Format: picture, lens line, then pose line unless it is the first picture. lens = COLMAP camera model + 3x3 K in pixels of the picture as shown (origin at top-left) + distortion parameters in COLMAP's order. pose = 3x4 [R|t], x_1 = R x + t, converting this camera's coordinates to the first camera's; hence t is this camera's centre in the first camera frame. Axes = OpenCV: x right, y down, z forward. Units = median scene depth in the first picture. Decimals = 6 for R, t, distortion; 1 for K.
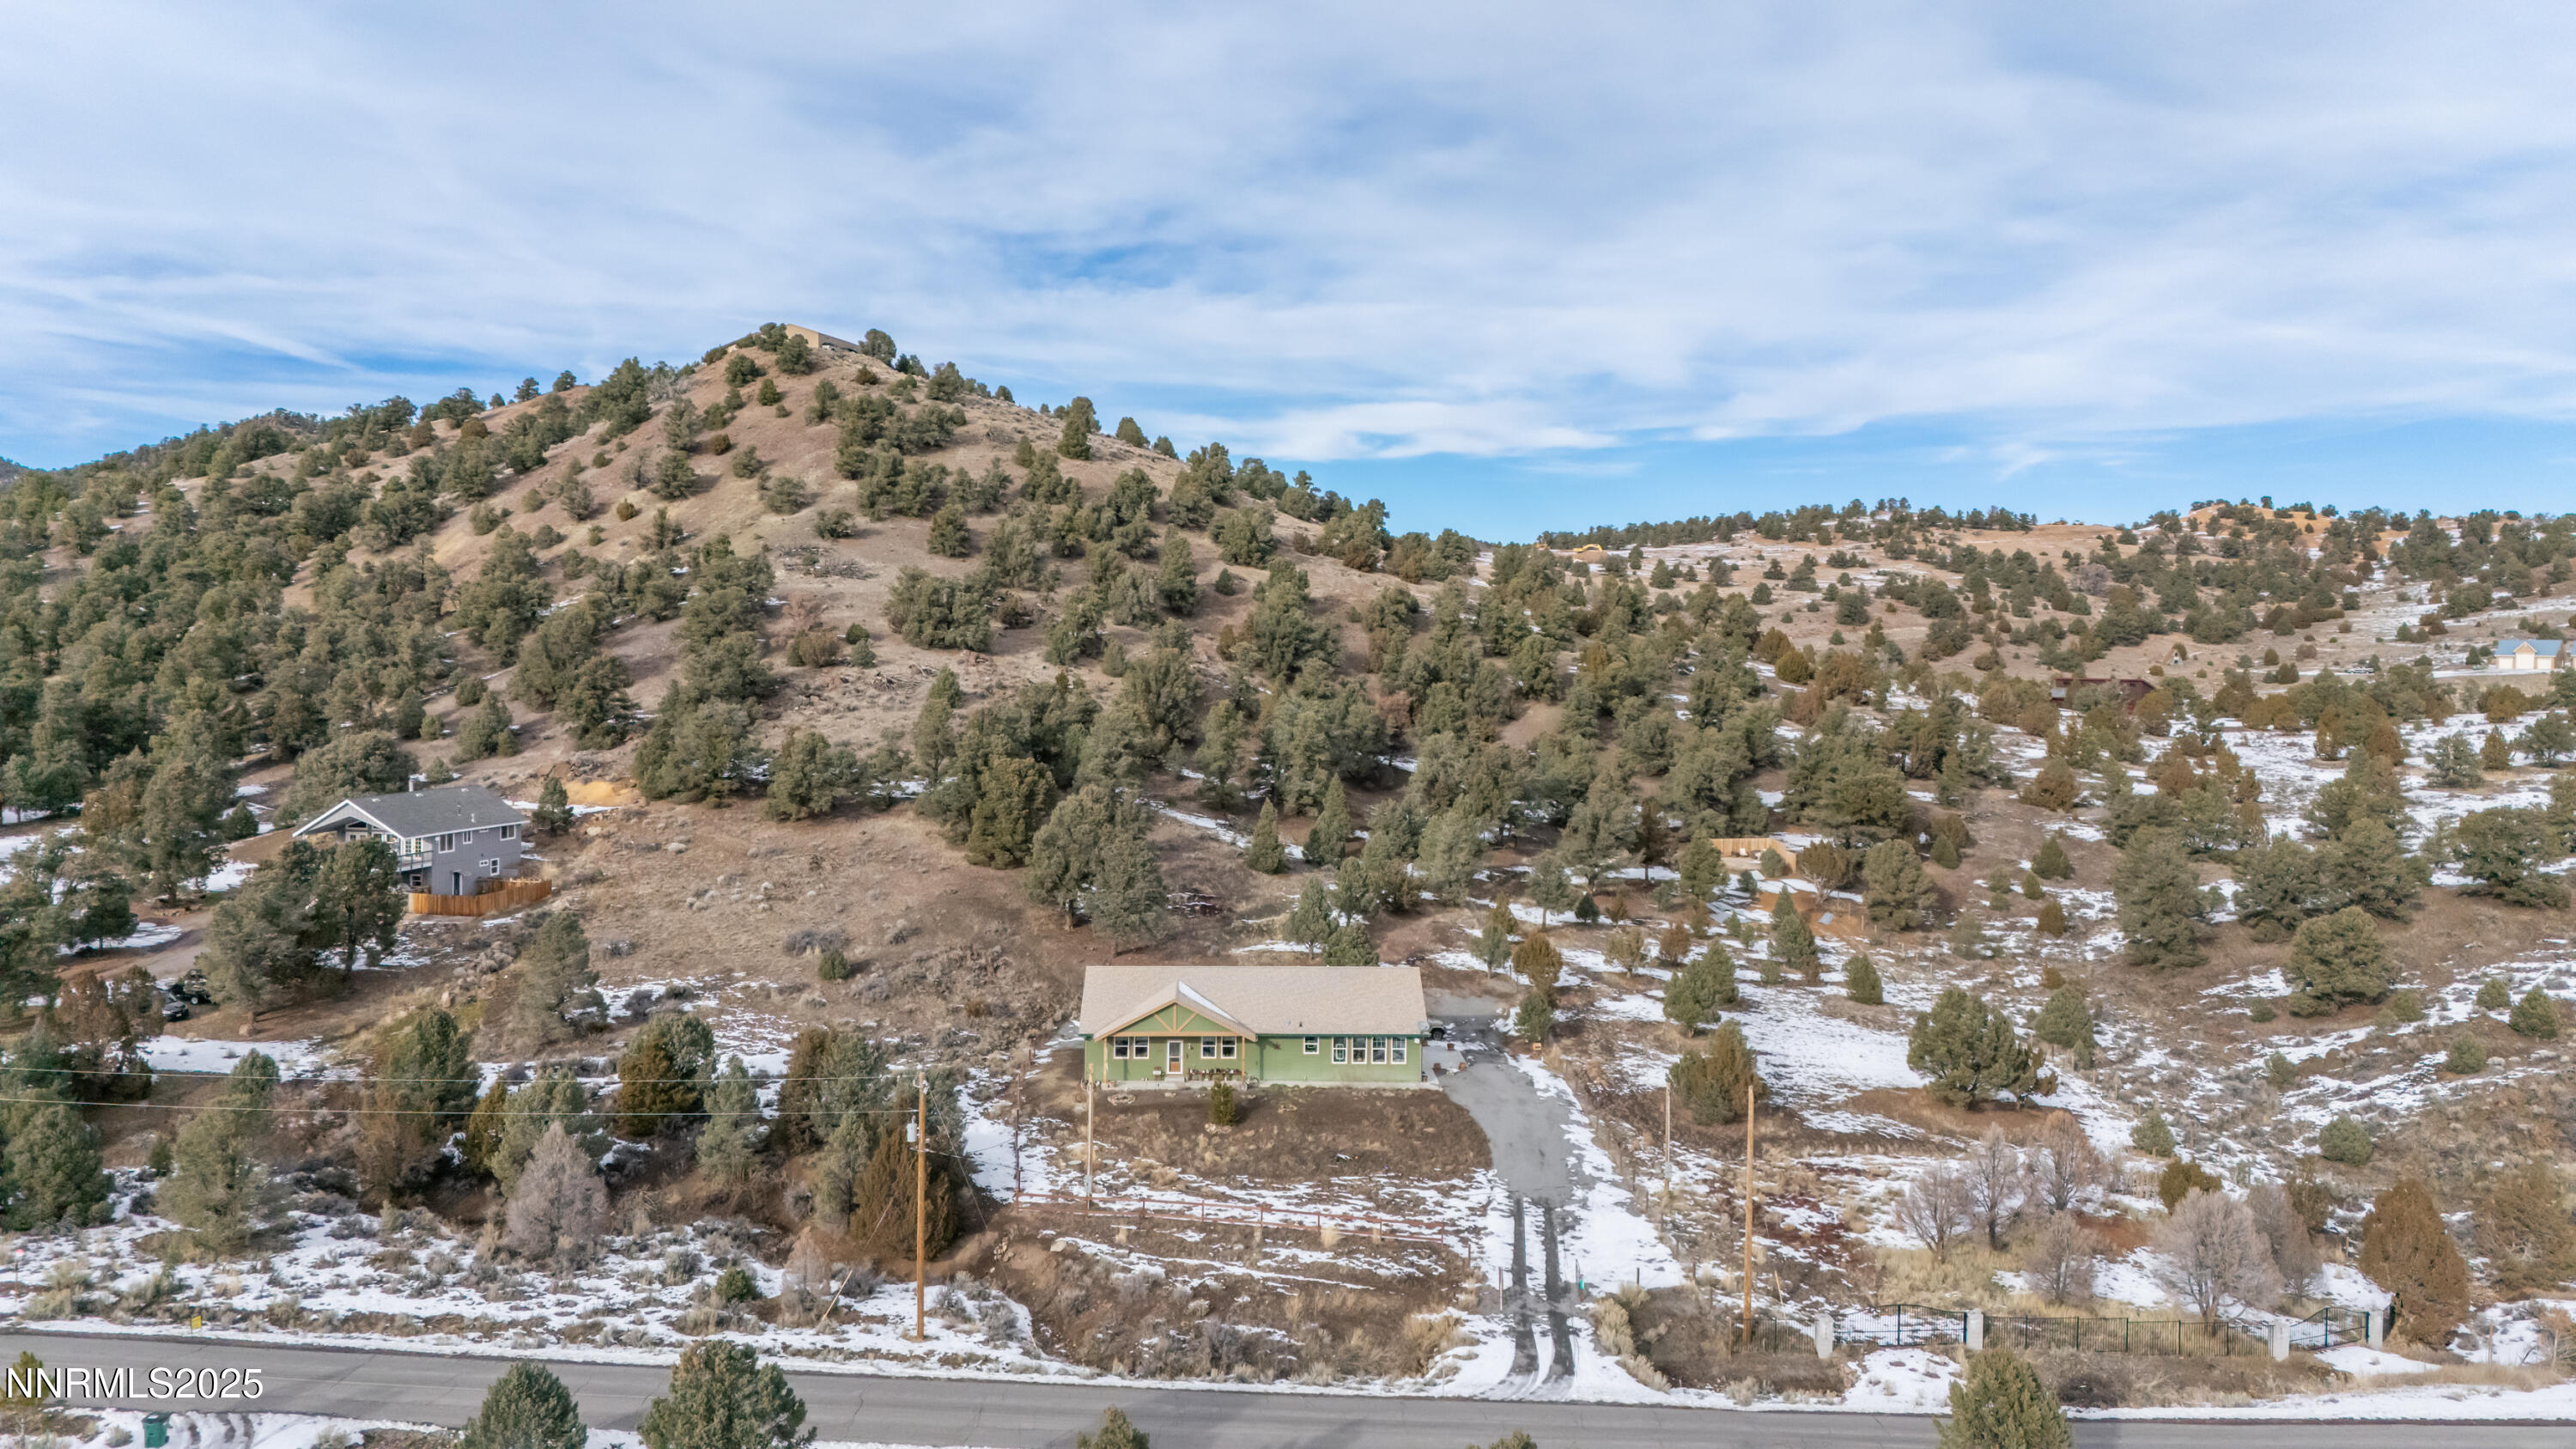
lens RADIAL K [[1914.9, 0, 1288.0], [0, 1914.9, 724.5], [0, 0, 1]] dist [0.094990, -0.103289]
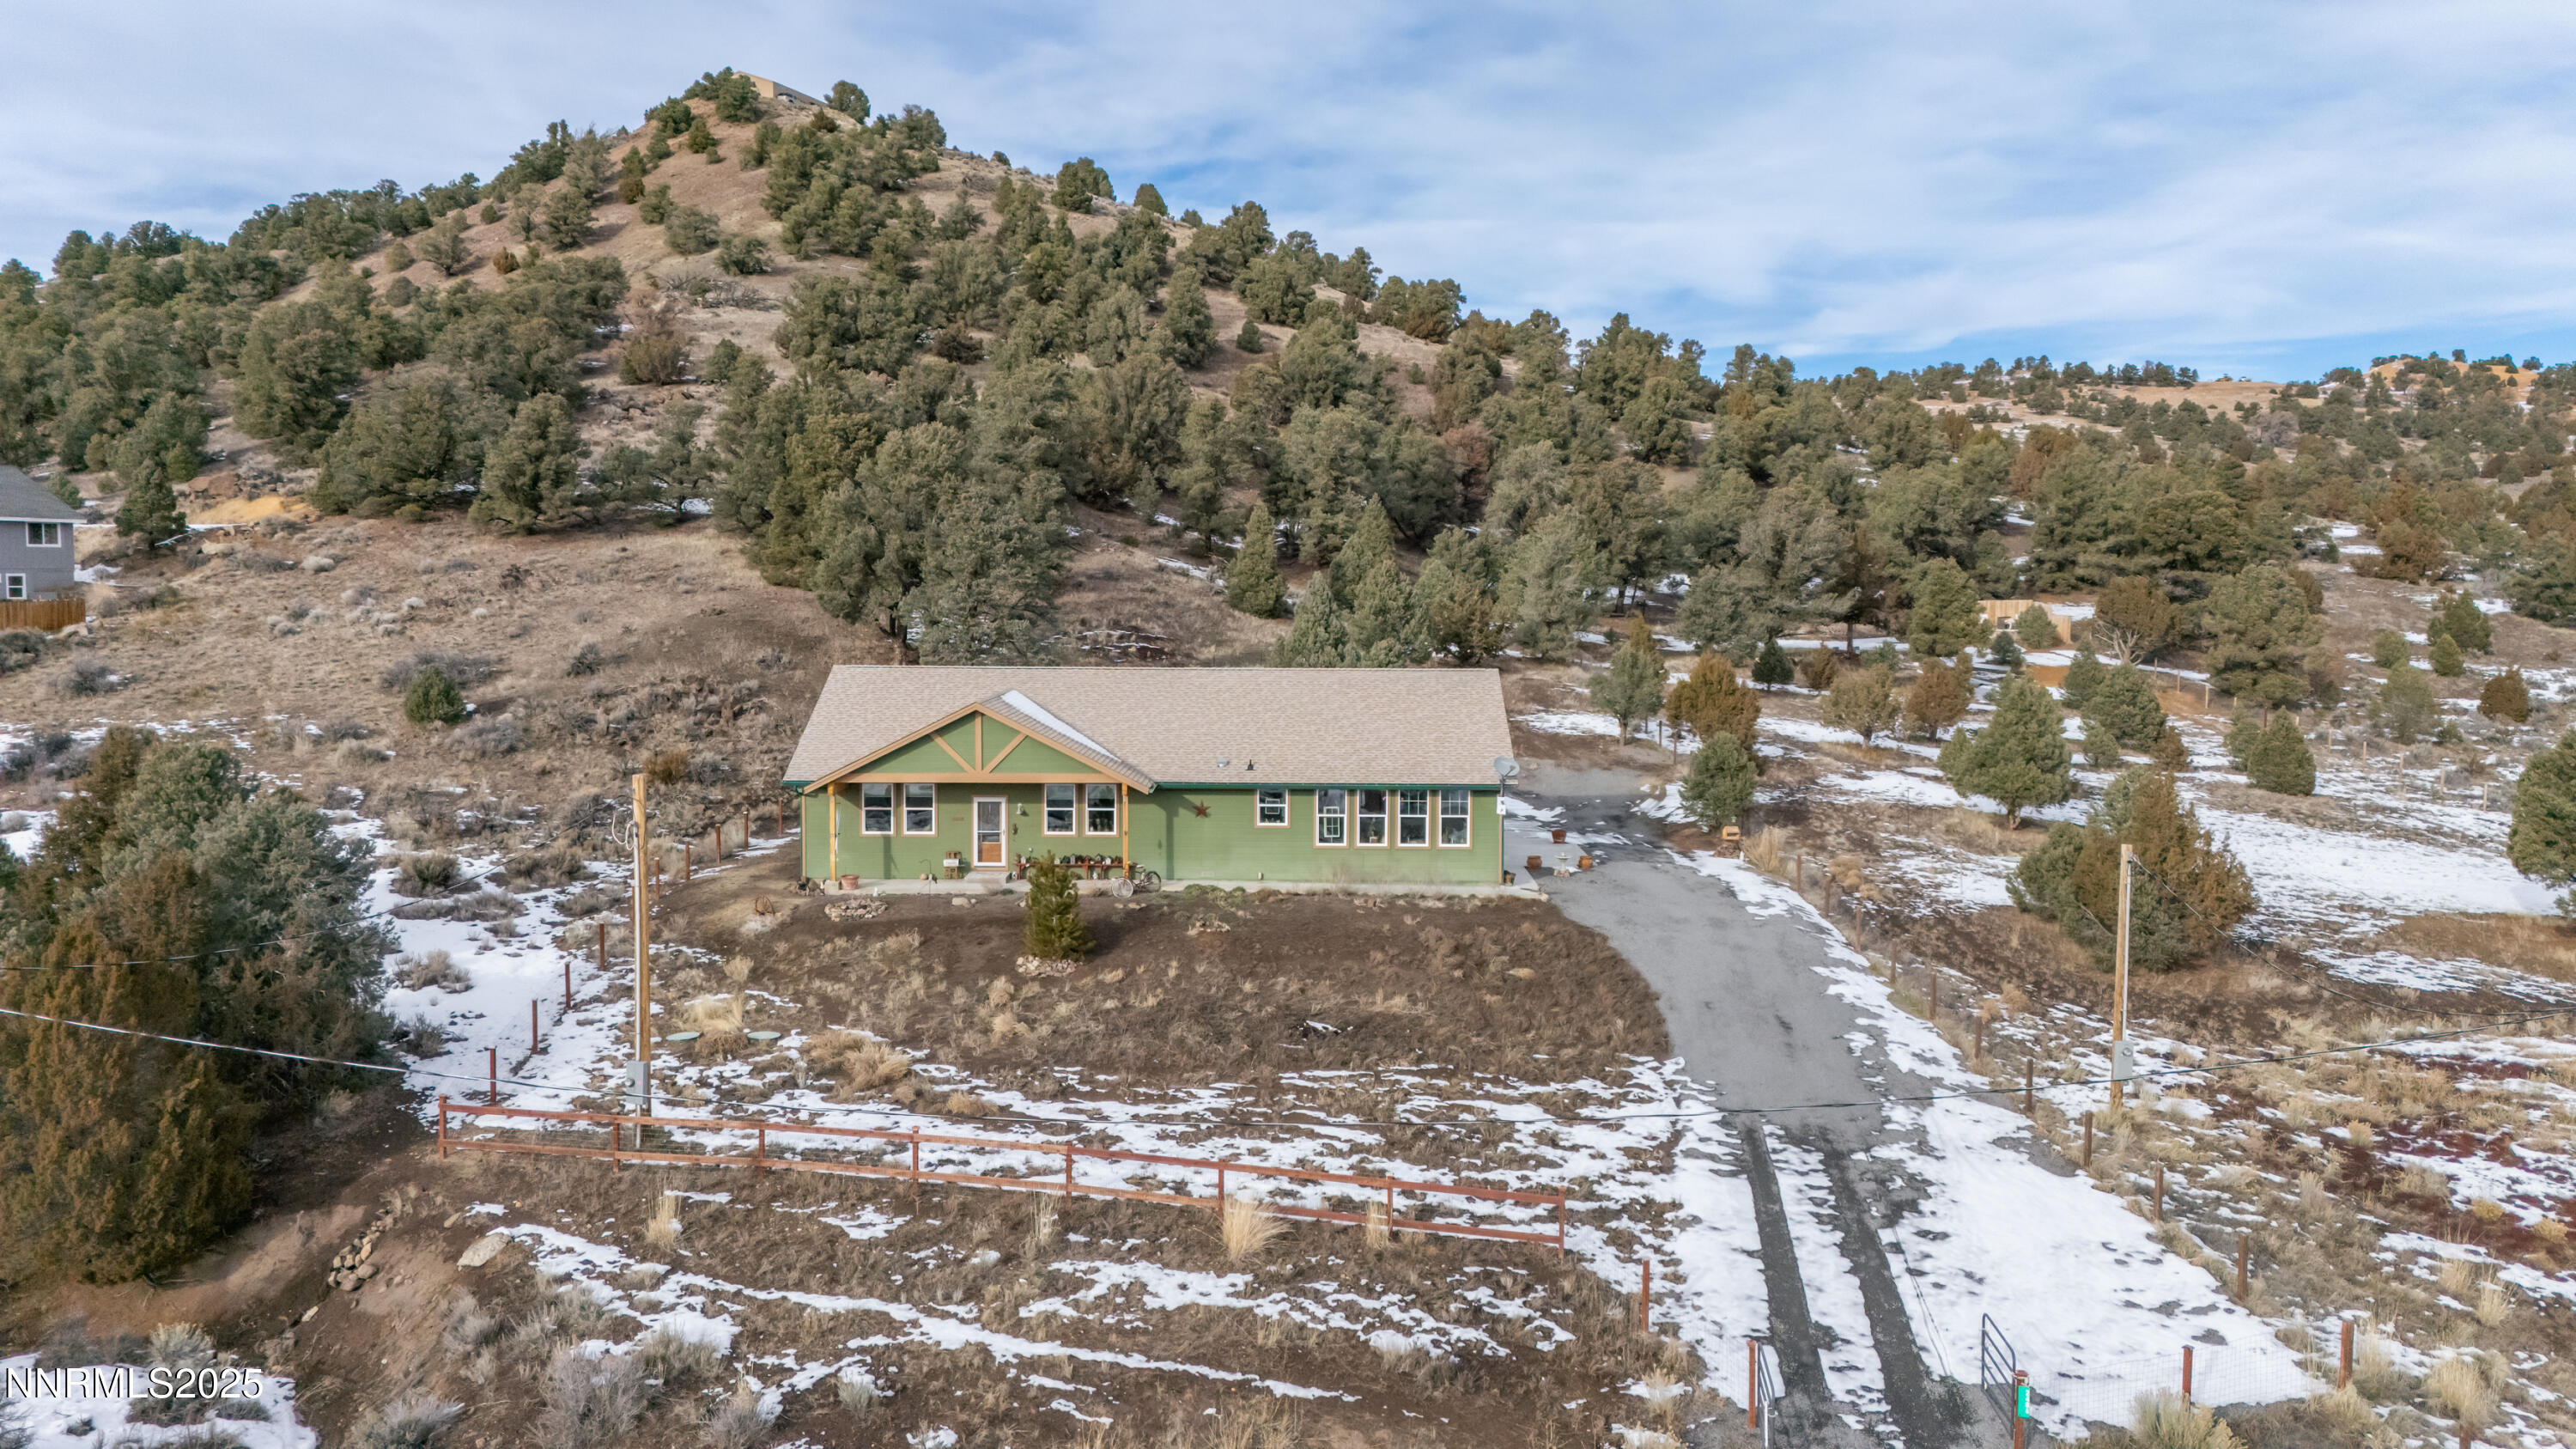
lens RADIAL K [[1914.9, 0, 1288.0], [0, 1914.9, 724.5], [0, 0, 1]] dist [0.094990, -0.103289]
pose [[0.999126, -0.000647, -0.041789, 0.037407], [0.002194, 0.999314, 0.036973, 0.133628], [0.041737, -0.037032, 0.998442, 0.543343]]
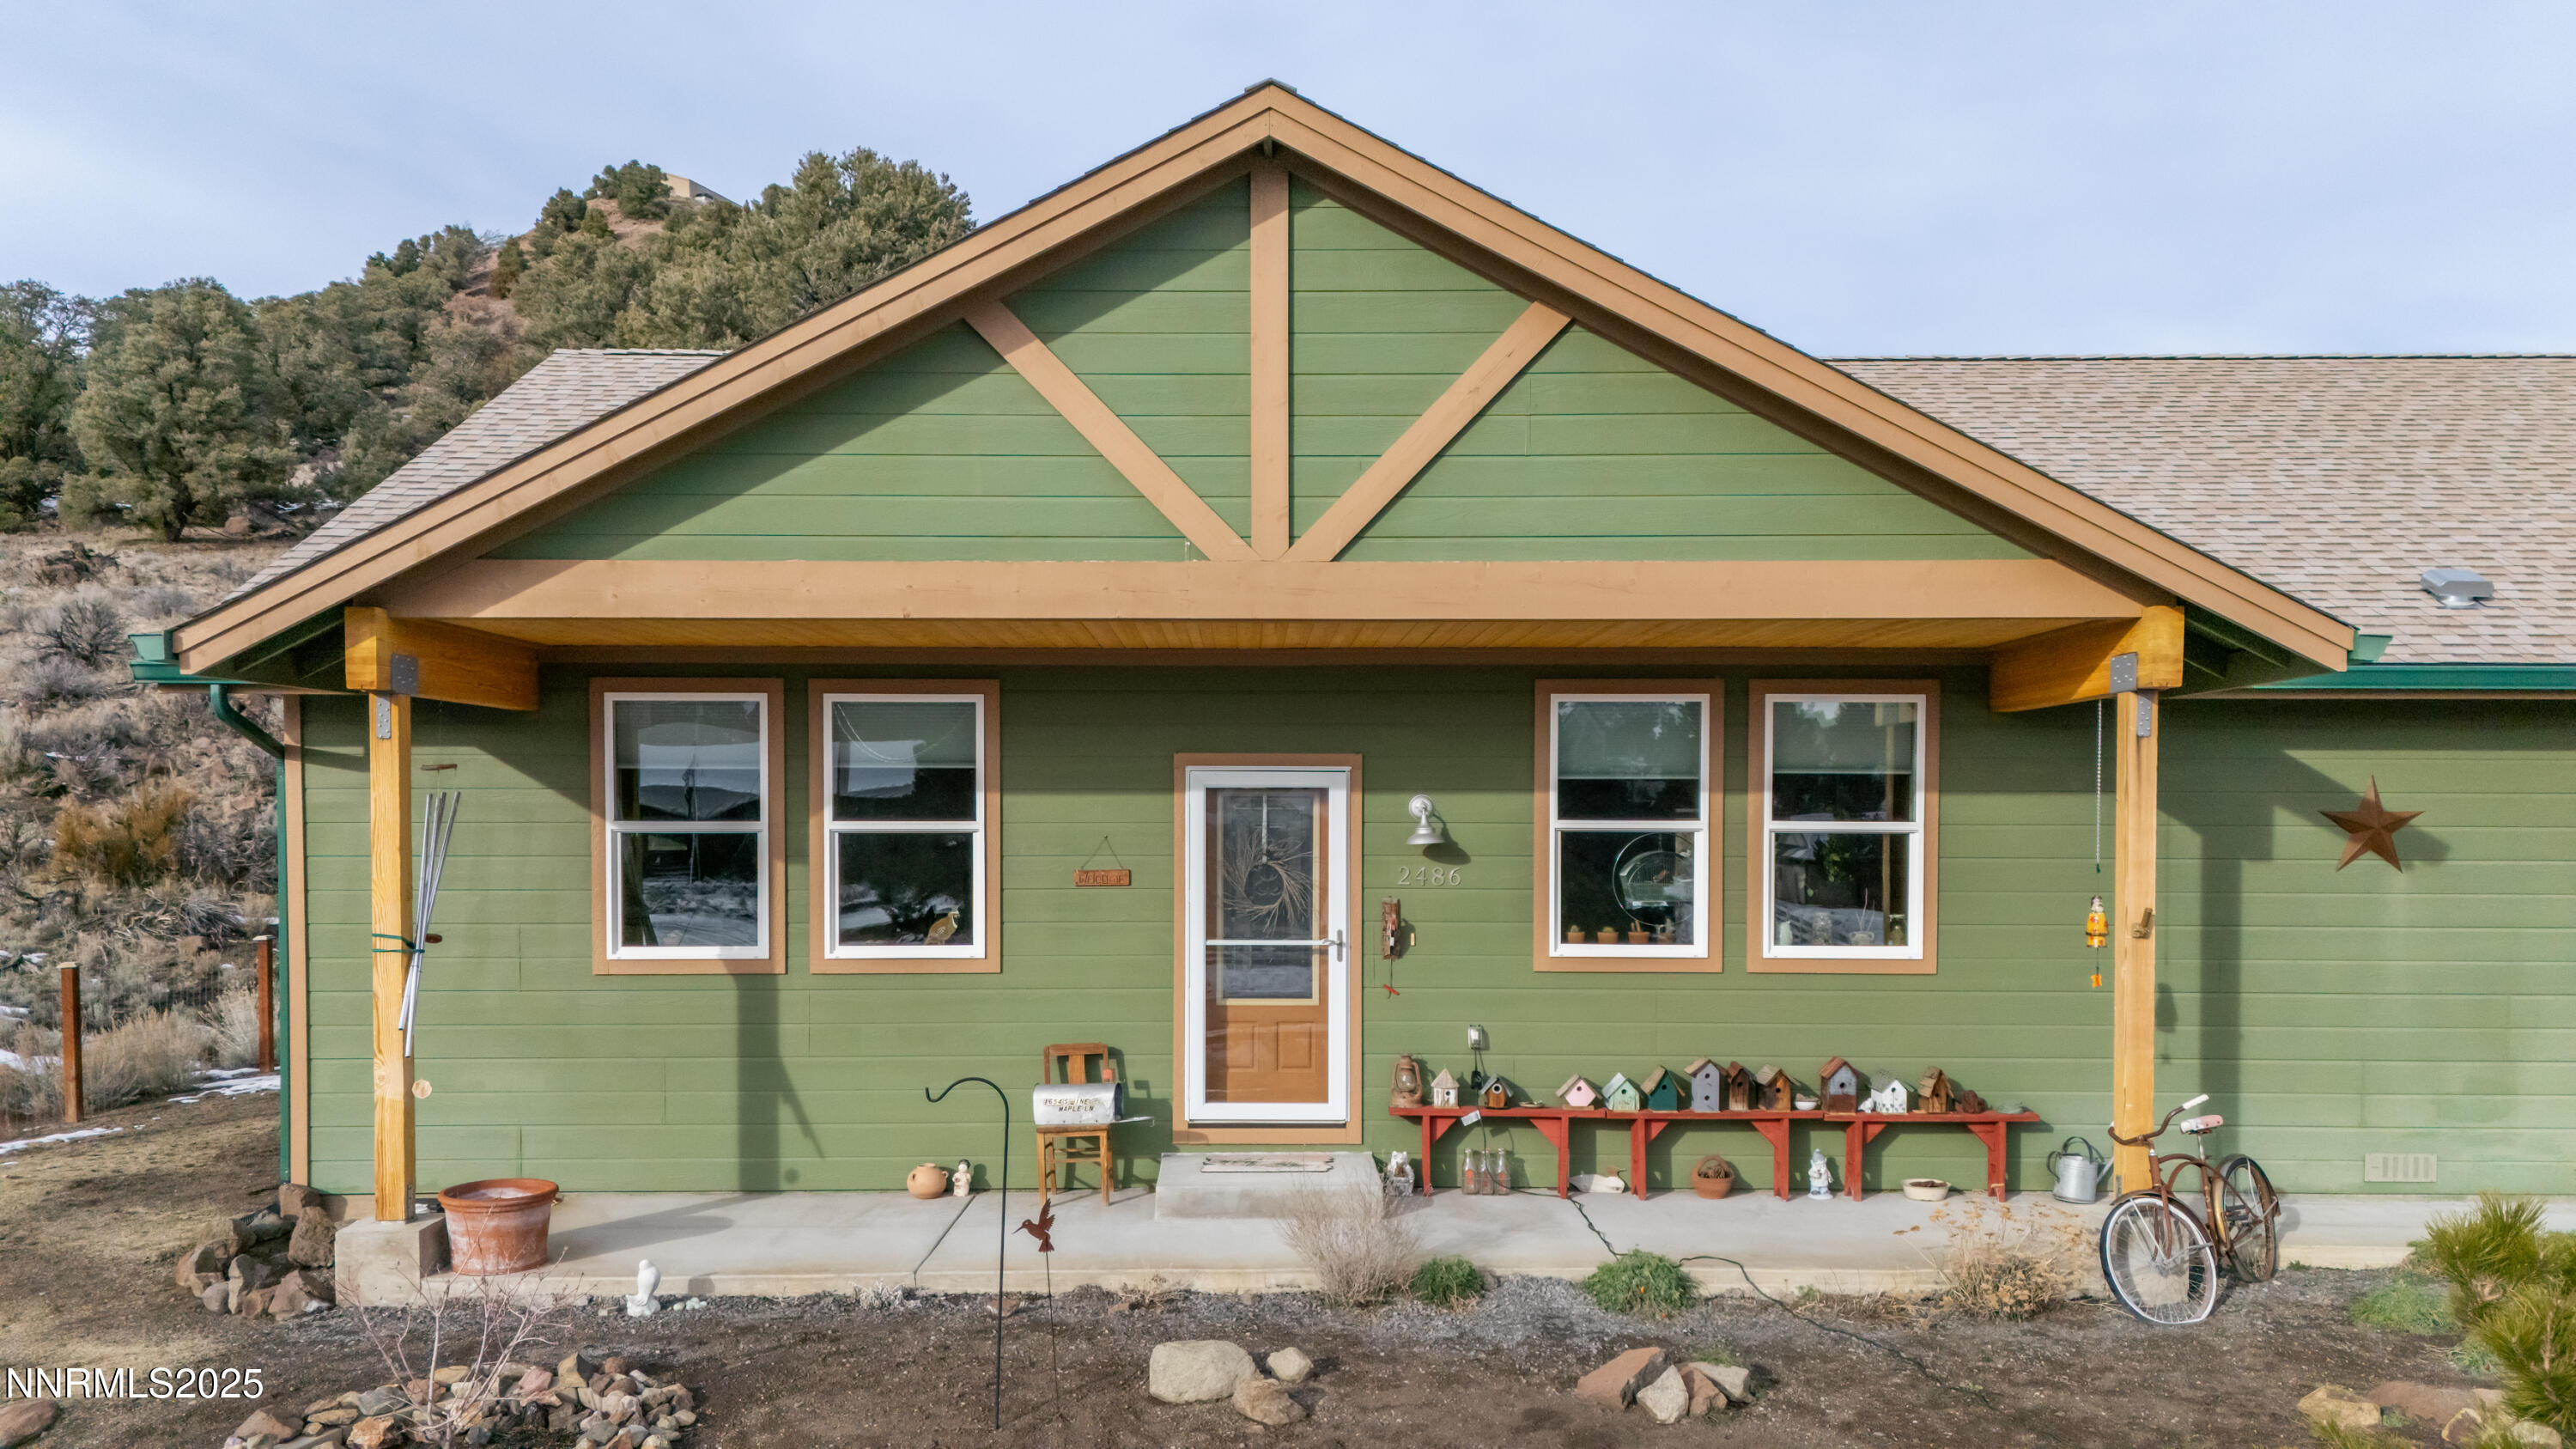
lens RADIAL K [[1914.9, 0, 1288.0], [0, 1914.9, 724.5], [0, 0, 1]] dist [0.094990, -0.103289]
pose [[0.999972, -0.006432, -0.003786, -0.059886], [0.006056, 0.995727, -0.092145, 0.177932], [0.004363, 0.092120, 0.995738, 0.941278]]
